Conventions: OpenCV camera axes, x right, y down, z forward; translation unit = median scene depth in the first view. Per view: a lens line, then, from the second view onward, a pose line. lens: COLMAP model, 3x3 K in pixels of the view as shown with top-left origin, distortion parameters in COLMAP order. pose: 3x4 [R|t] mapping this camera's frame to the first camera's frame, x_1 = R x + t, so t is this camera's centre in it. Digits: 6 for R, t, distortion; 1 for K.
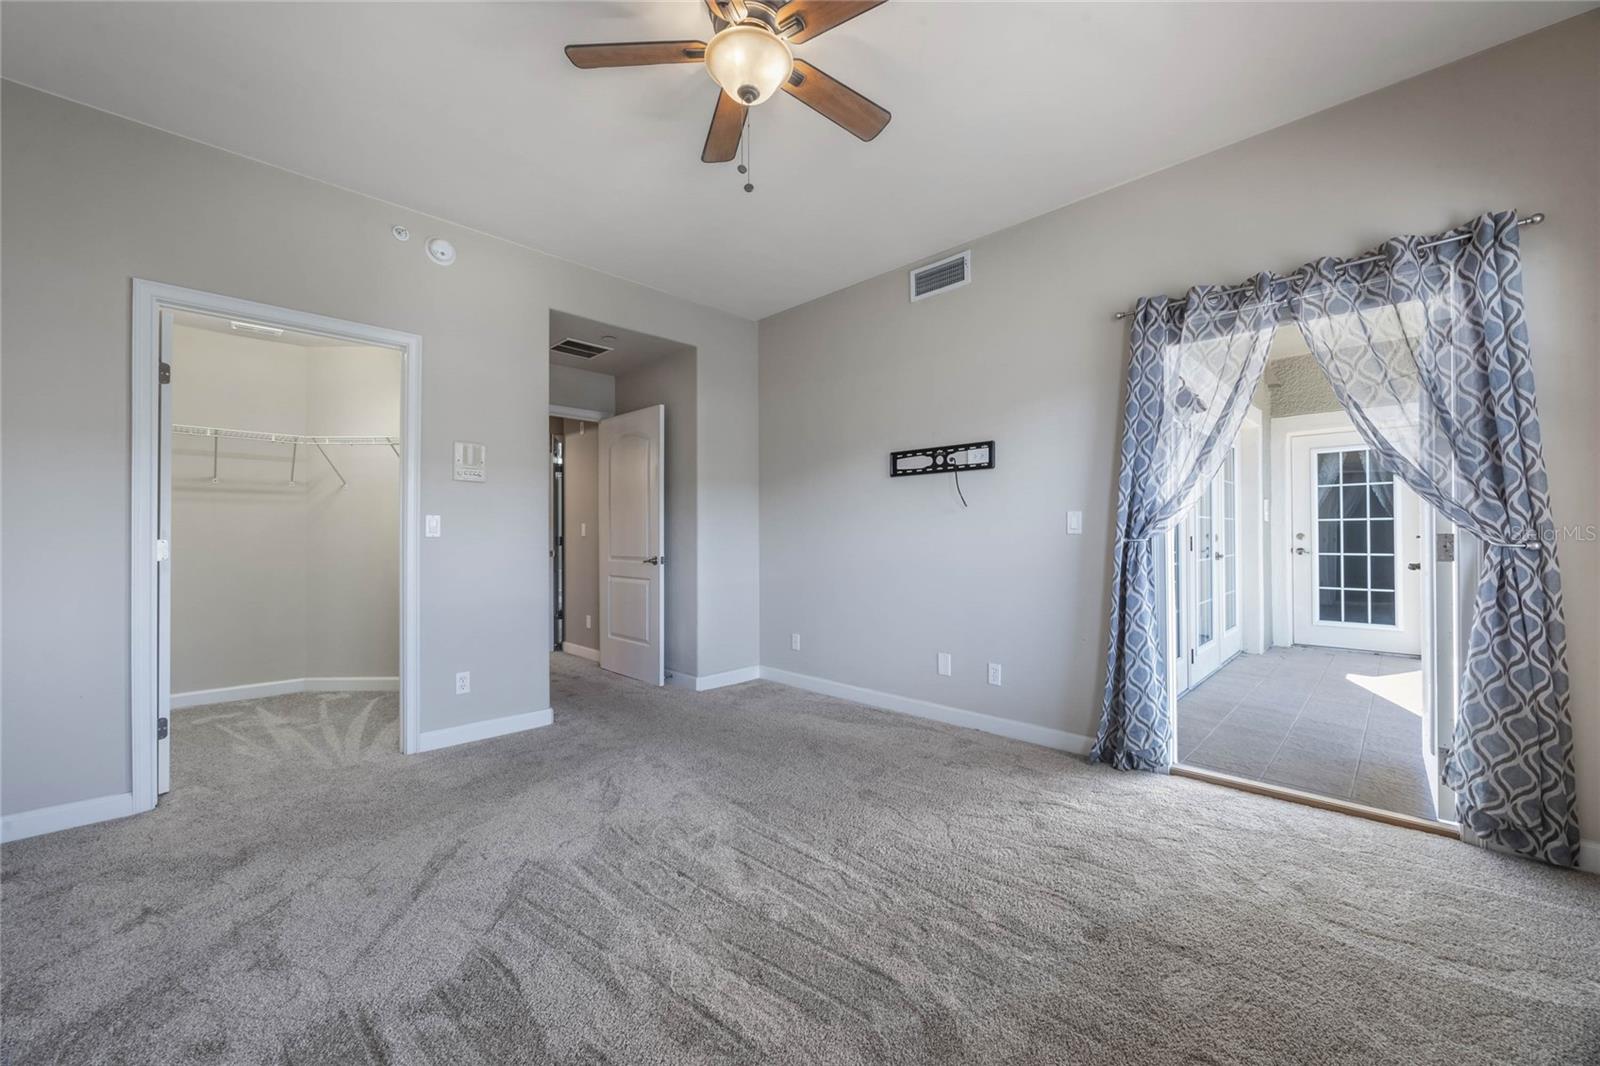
lens RADIAL K [[613.4, 0, 793.3], [0, 613.4, 529.8], [0, 0, 1]] dist [-0.003767, -0.000132]
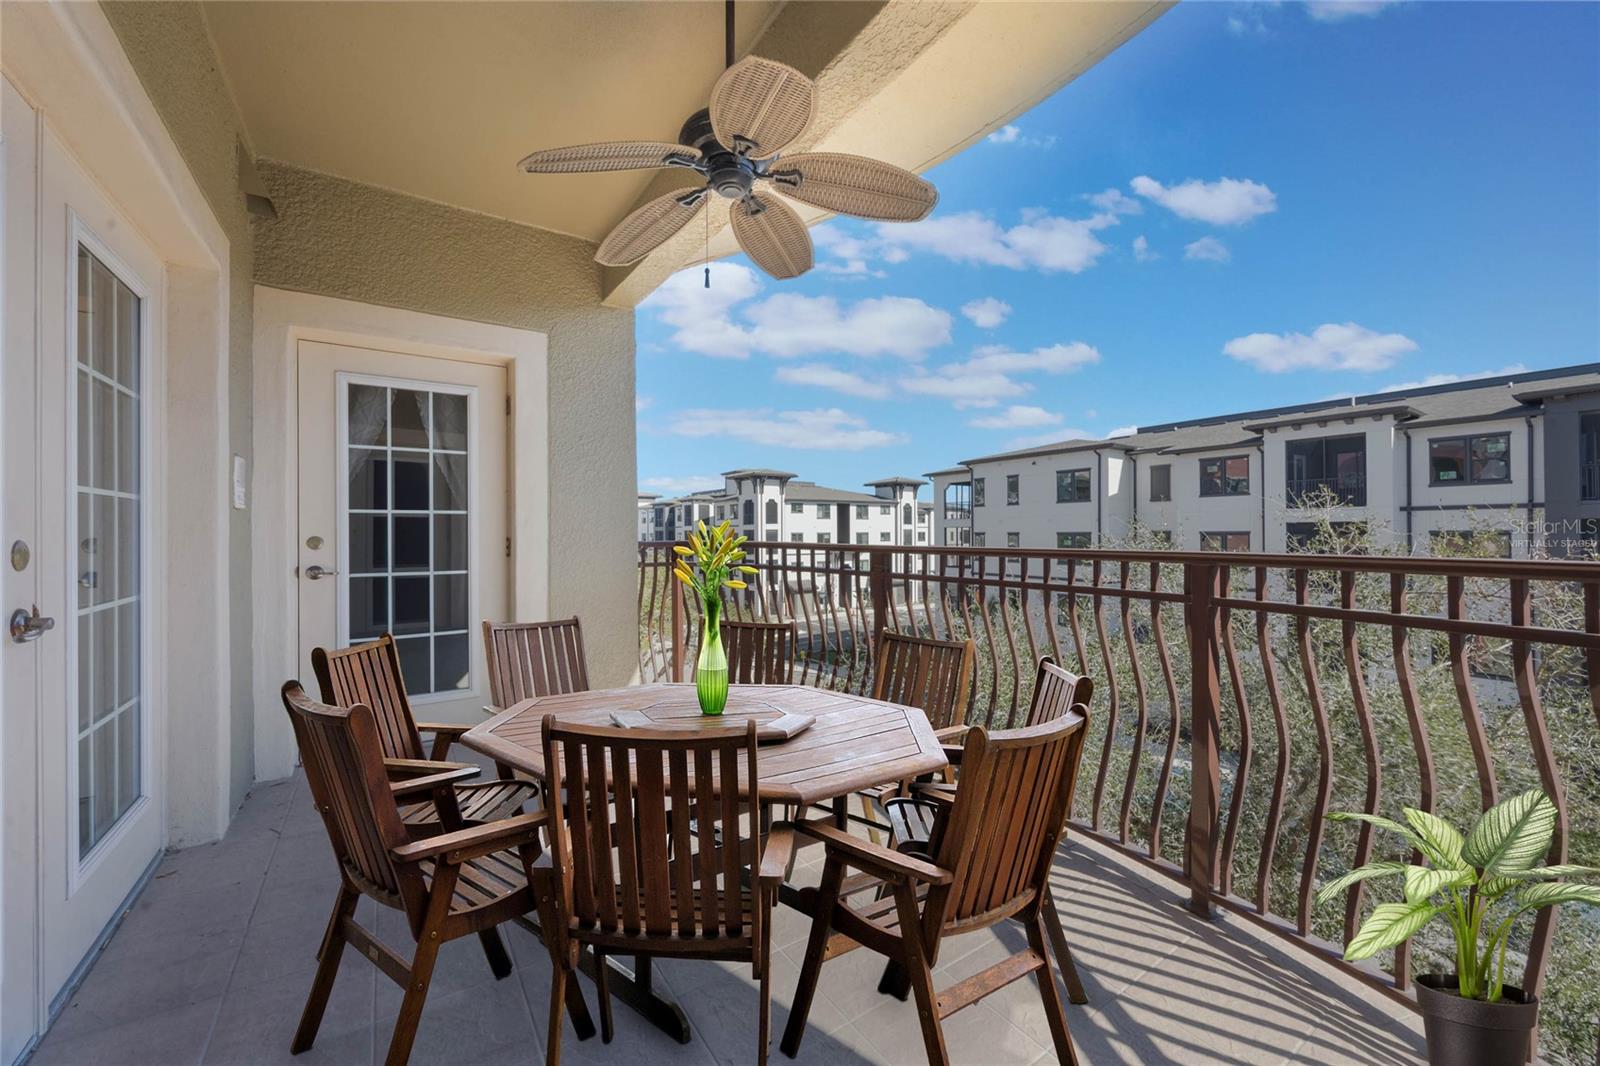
lens RADIAL K [[613.4, 0, 798.5], [0, 613.4, 532.2], [0, 0, 1]] dist [-0.003767, -0.000132]
pose [[0.189151, 0.002678, 0.981944, 1.492249], [-0.003265, 0.999992, -0.002098, 0.005797], [-0.981943, -0.002809, 0.189159, 1.870823]]
